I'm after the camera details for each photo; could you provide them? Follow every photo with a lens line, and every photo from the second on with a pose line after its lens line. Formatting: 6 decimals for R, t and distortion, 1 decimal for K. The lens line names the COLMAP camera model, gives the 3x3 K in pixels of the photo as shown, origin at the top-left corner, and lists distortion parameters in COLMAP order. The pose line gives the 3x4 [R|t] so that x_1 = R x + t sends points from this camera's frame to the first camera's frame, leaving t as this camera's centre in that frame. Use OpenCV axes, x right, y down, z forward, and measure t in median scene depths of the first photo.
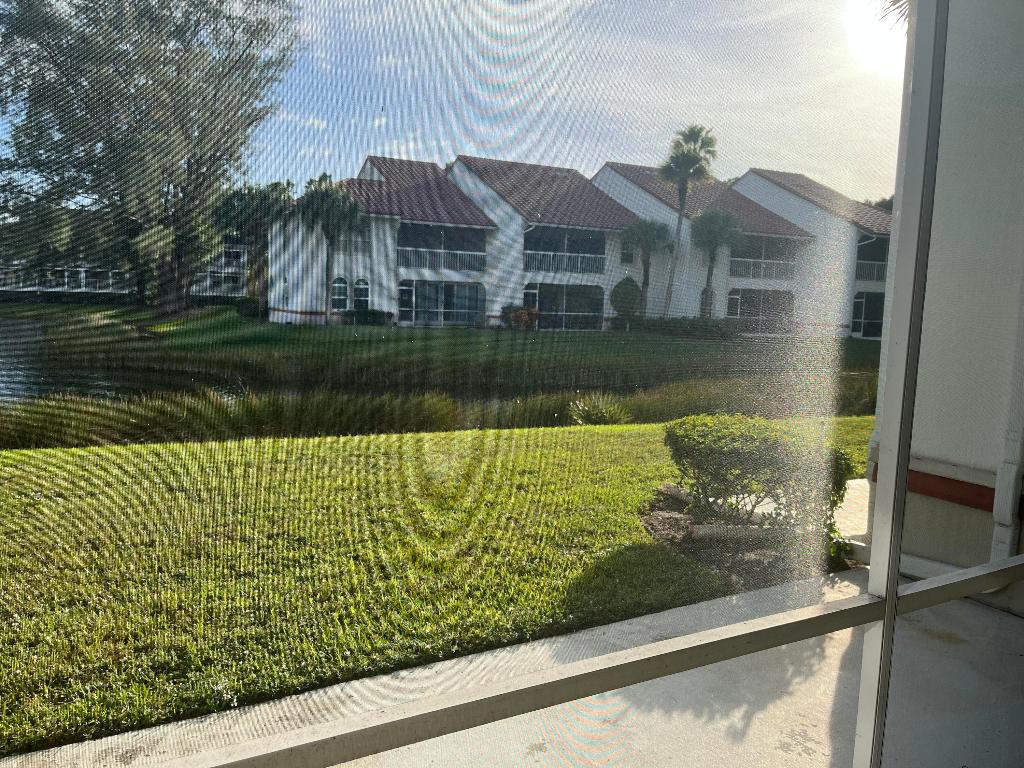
lens RADIAL K [[767.7, 0, 512.0], [0, 767.7, 384.0], [0, 0, 1]] dist [0.032522, -0.028873]
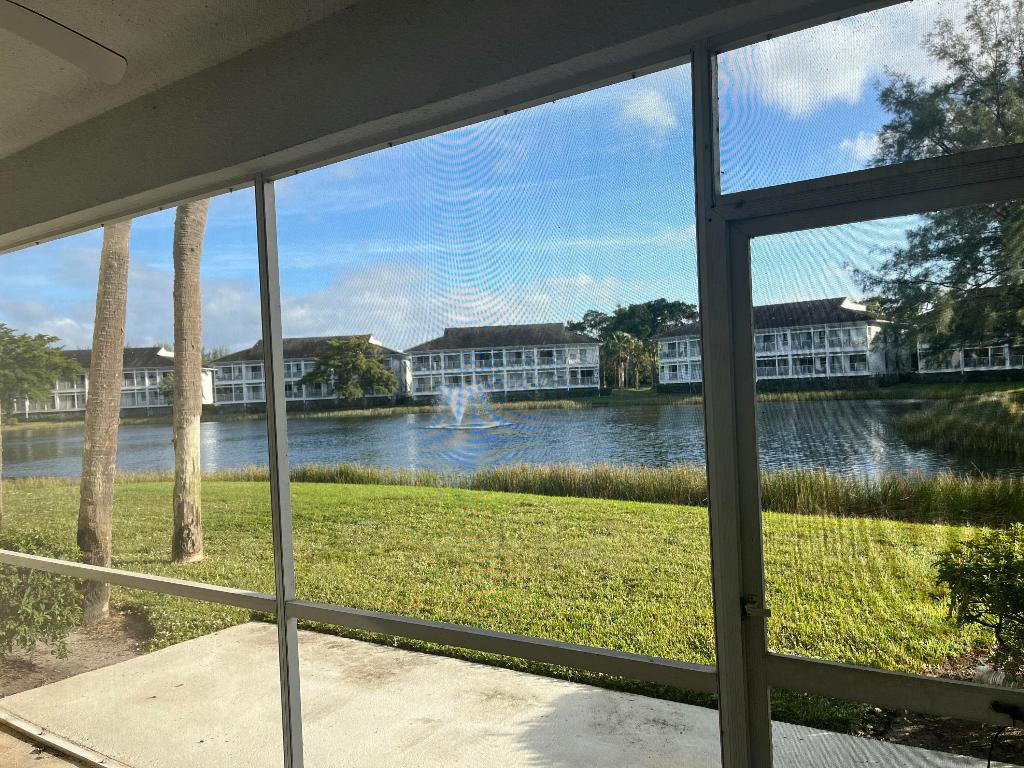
lens RADIAL K [[767.7, 0, 512.0], [0, 767.7, 384.0], [0, 0, 1]] dist [0.032522, -0.028873]
pose [[0.470068, -0.048565, -0.881293, 1.205242], [-0.041652, 0.996152, -0.077111, -0.021759], [0.881647, 0.072955, 0.466236, 0.405158]]
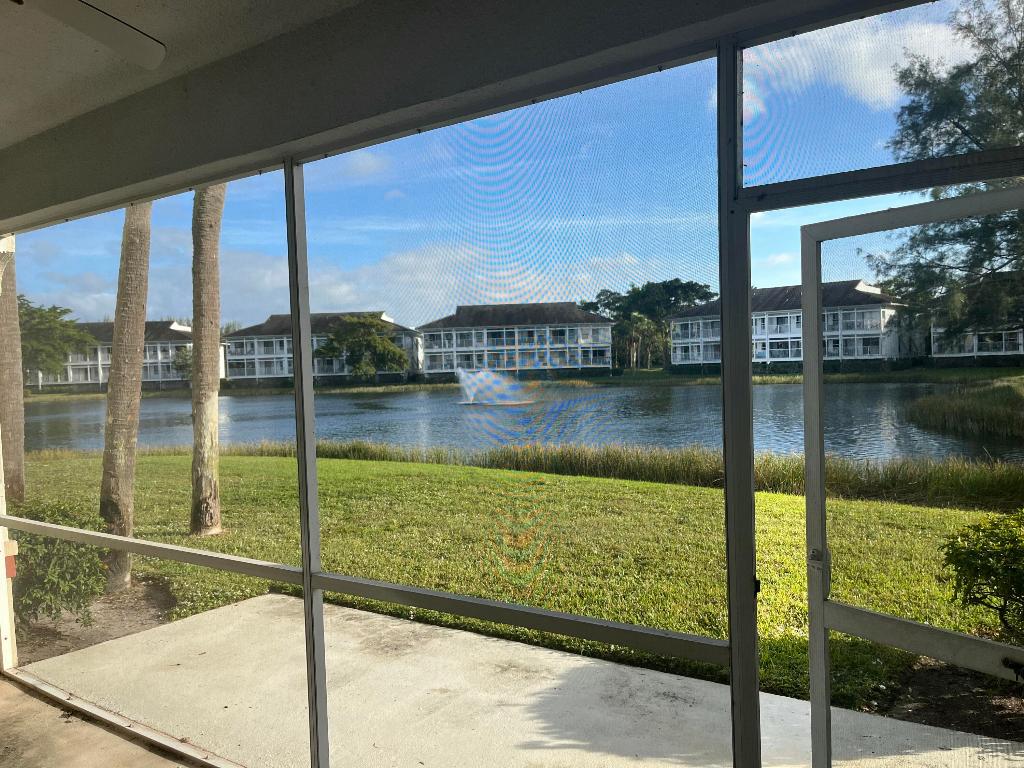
lens RADIAL K [[768.4, 0, 520.8], [0, 768.4, 383.2], [0, 0, 1]] dist [0.025408, -0.011274]
pose [[0.467444, -0.018523, -0.883829, 1.220010], [-0.055340, 0.997206, -0.050167, -0.023864], [0.882289, 0.072361, 0.465113, 0.384401]]
